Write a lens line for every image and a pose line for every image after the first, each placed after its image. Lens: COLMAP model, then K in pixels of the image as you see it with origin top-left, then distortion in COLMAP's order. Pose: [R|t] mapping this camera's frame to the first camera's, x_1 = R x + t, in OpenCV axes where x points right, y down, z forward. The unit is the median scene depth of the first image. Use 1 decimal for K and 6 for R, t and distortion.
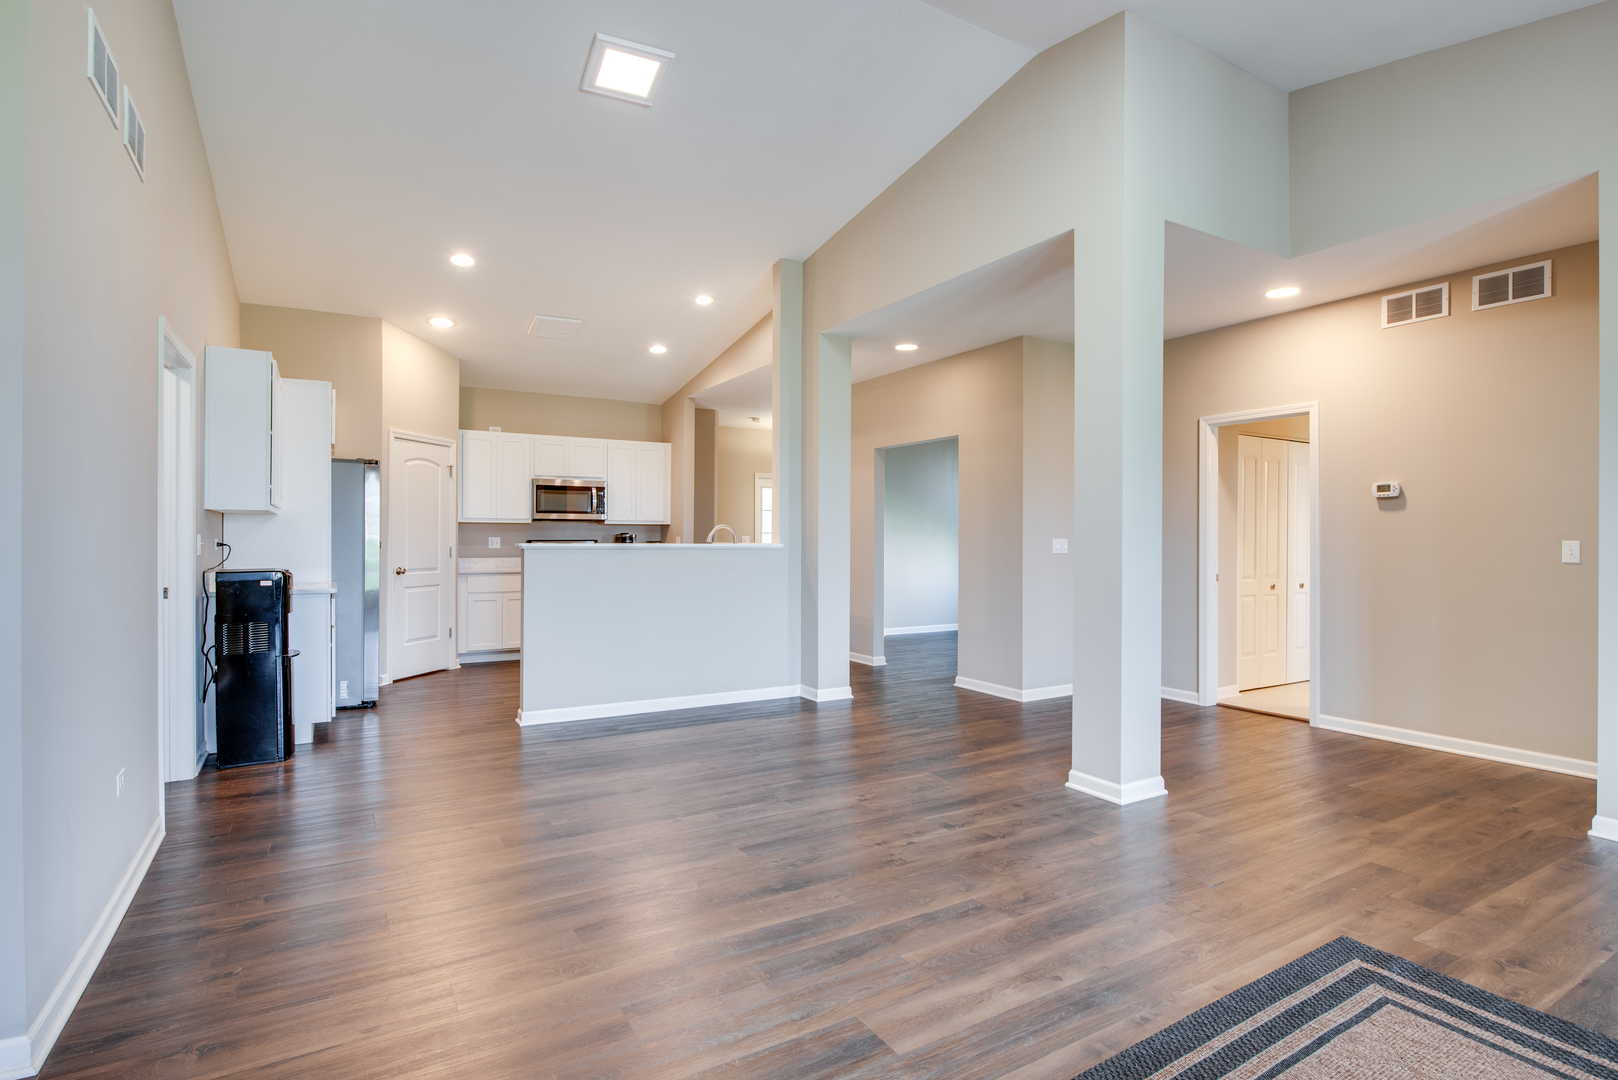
lens RADIAL K [[805.7, 0, 809.7], [0, 805.7, 537.6], [0, 0, 1]] dist [-0.006091, -0.003785]
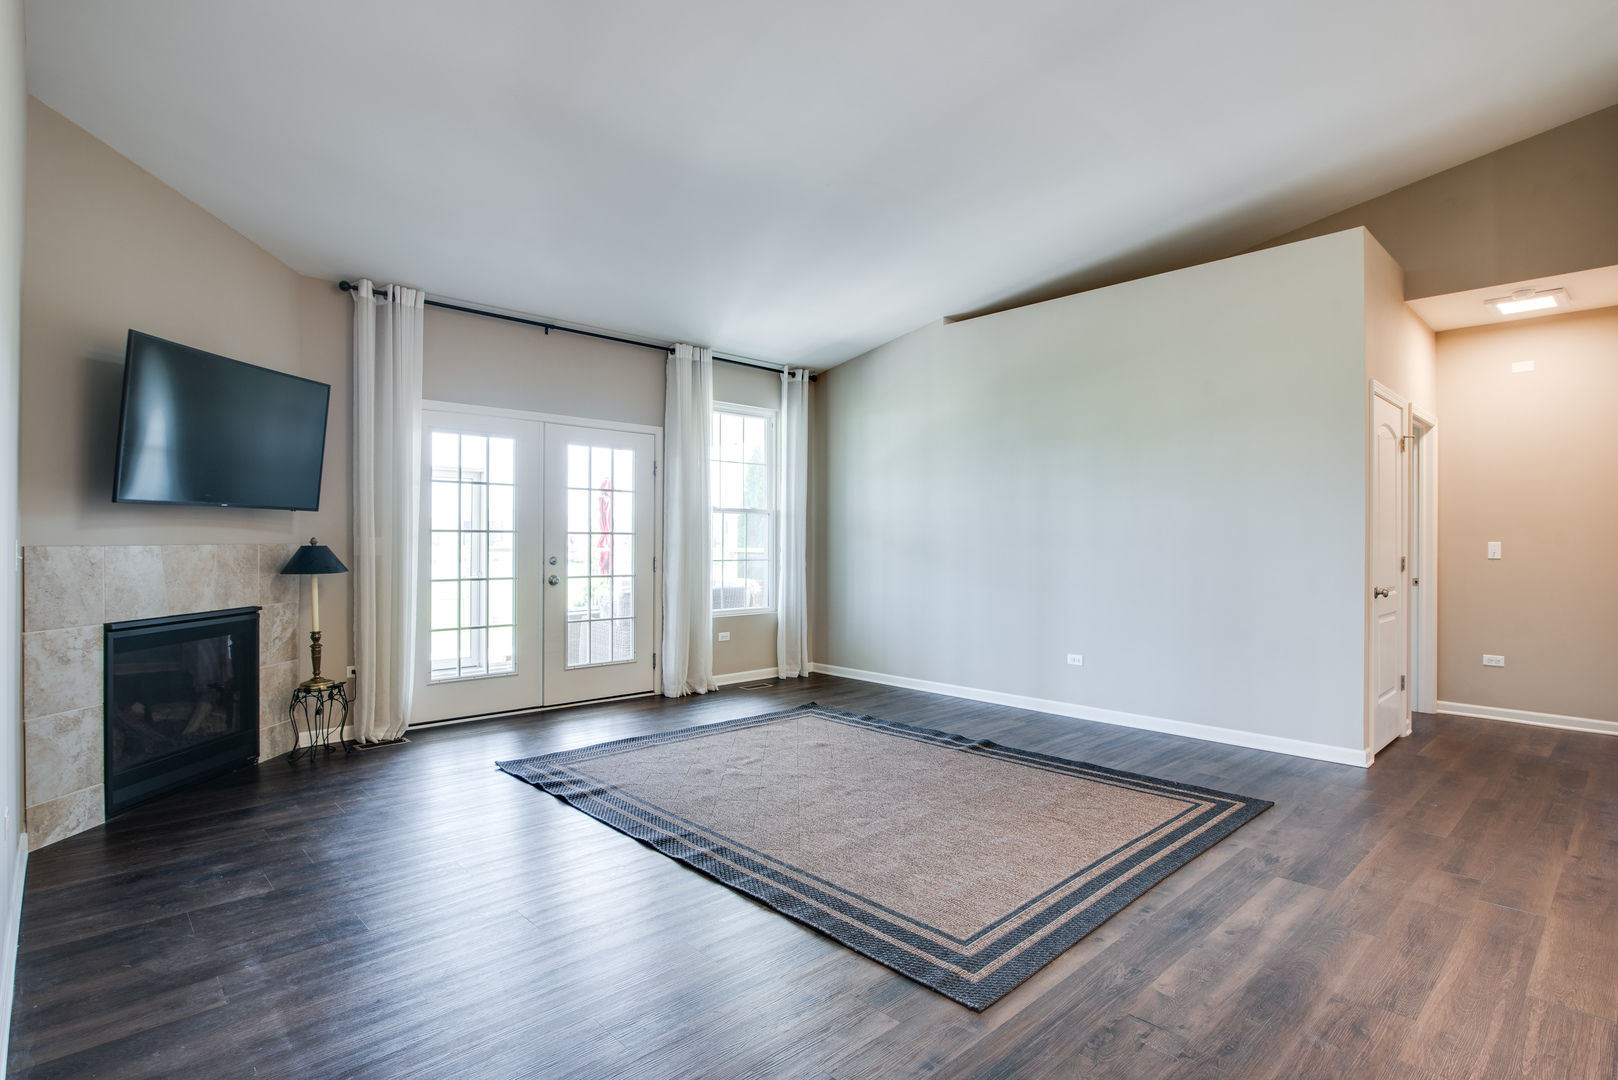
lens RADIAL K [[805.7, 0, 803.5], [0, 805.7, 531.8], [0, 0, 1]] dist [-0.006091, -0.003785]
pose [[-0.977889, -0.009218, -0.208921, 0.537171], [-0.006619, 0.999892, -0.013138, 0.002069], [0.209019, -0.011464, -0.977844, 0.938268]]
